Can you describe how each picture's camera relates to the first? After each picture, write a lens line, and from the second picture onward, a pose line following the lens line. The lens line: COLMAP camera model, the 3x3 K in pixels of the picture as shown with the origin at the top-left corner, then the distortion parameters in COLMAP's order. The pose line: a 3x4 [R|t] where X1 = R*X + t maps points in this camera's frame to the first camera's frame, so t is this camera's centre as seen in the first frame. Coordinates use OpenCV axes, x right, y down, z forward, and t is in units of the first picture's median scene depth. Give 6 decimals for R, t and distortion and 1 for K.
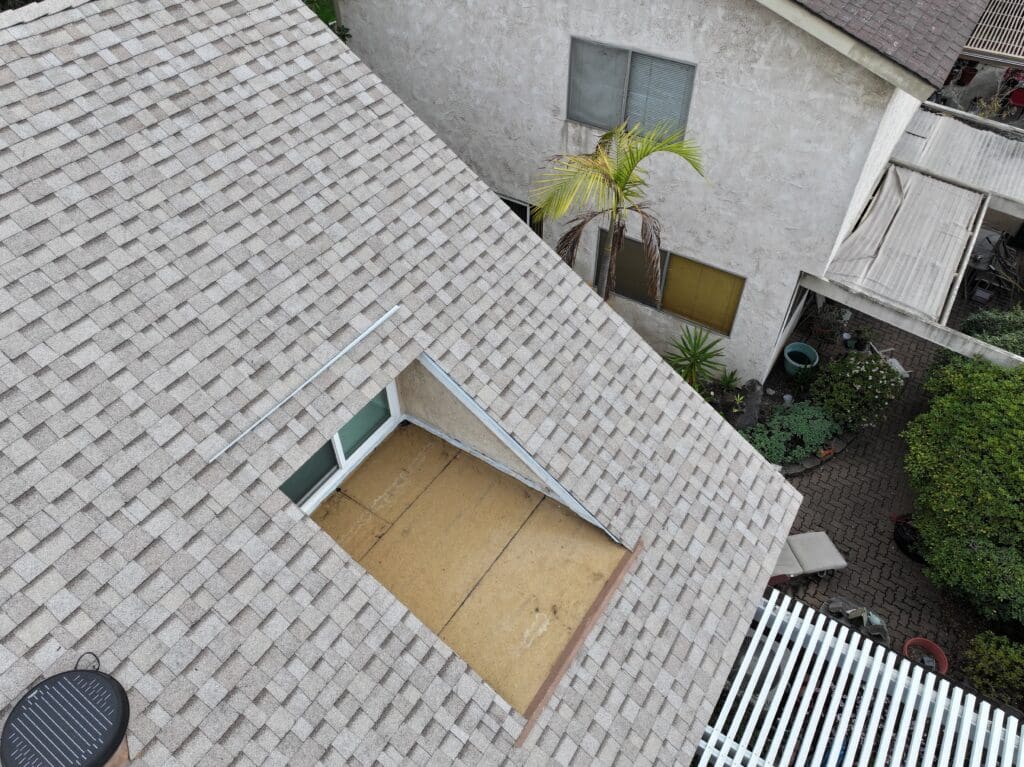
lens RADIAL K [[718.0, 0, 514.8], [0, 718.0, 375.6], [0, 0, 1]] dist [0.002174, 0.015352]
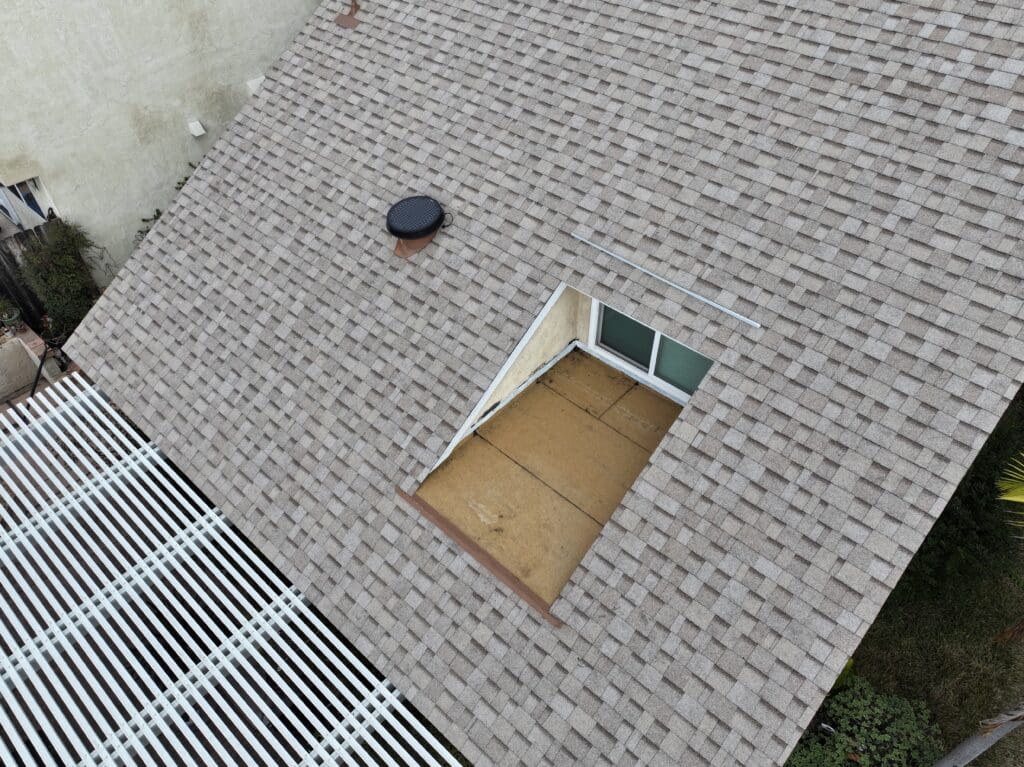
lens RADIAL K [[718.0, 0, 514.2], [0, 718.0, 381.3], [0, 0, 1]] dist [0.002174, 0.015352]
pose [[-0.158113, 0.698554, -0.697870, 0.626542], [-0.700709, 0.418584, 0.577750, -0.398274], [0.695706, 0.580354, 0.423299, 0.402940]]
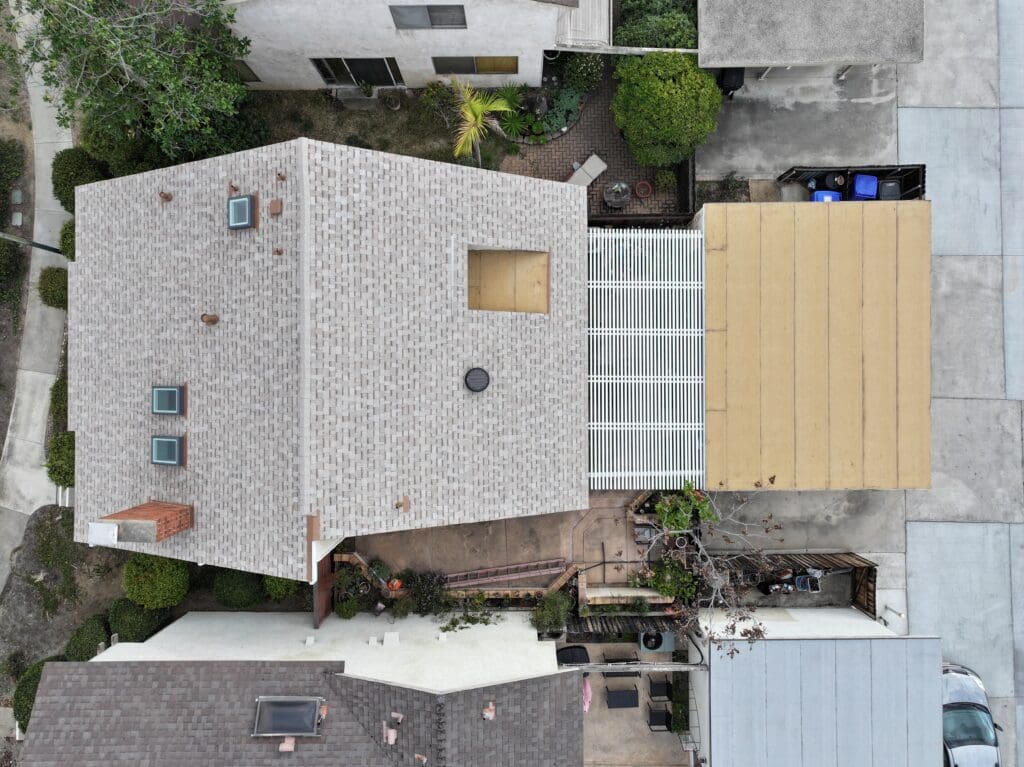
lens RADIAL K [[718.0, 0, 506.7], [0, 718.0, 383.9], [0, 0, 1]] dist [0.002174, 0.015352]
pose [[0.838008, -0.545476, -0.014076, -0.266402], [0.400776, 0.597790, 0.694281, -1.688793], [-0.370299, -0.587454, 0.719567, -1.548714]]
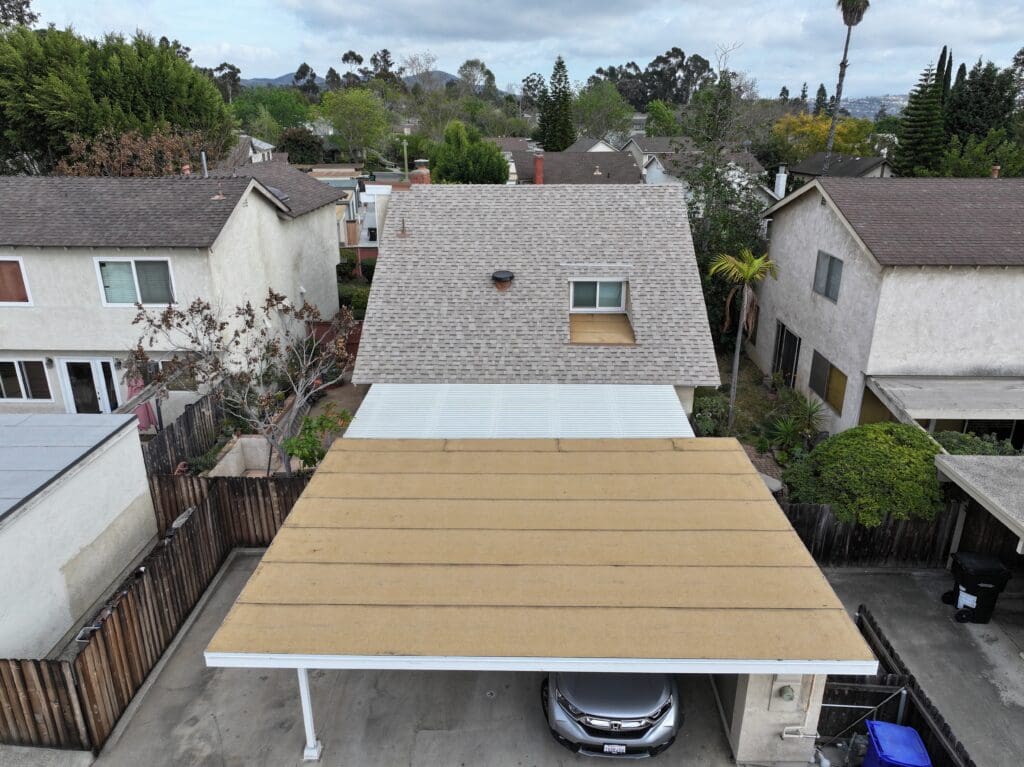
lens RADIAL K [[718.0, 0, 510.9], [0, 718.0, 381.4], [0, 0, 1]] dist [0.002174, 0.015352]
pose [[0.514946, 0.289404, -0.806893, 2.351122], [-0.607148, 0.787623, -0.104980, 1.000229], [0.605146, 0.543963, 0.581295, -0.949225]]
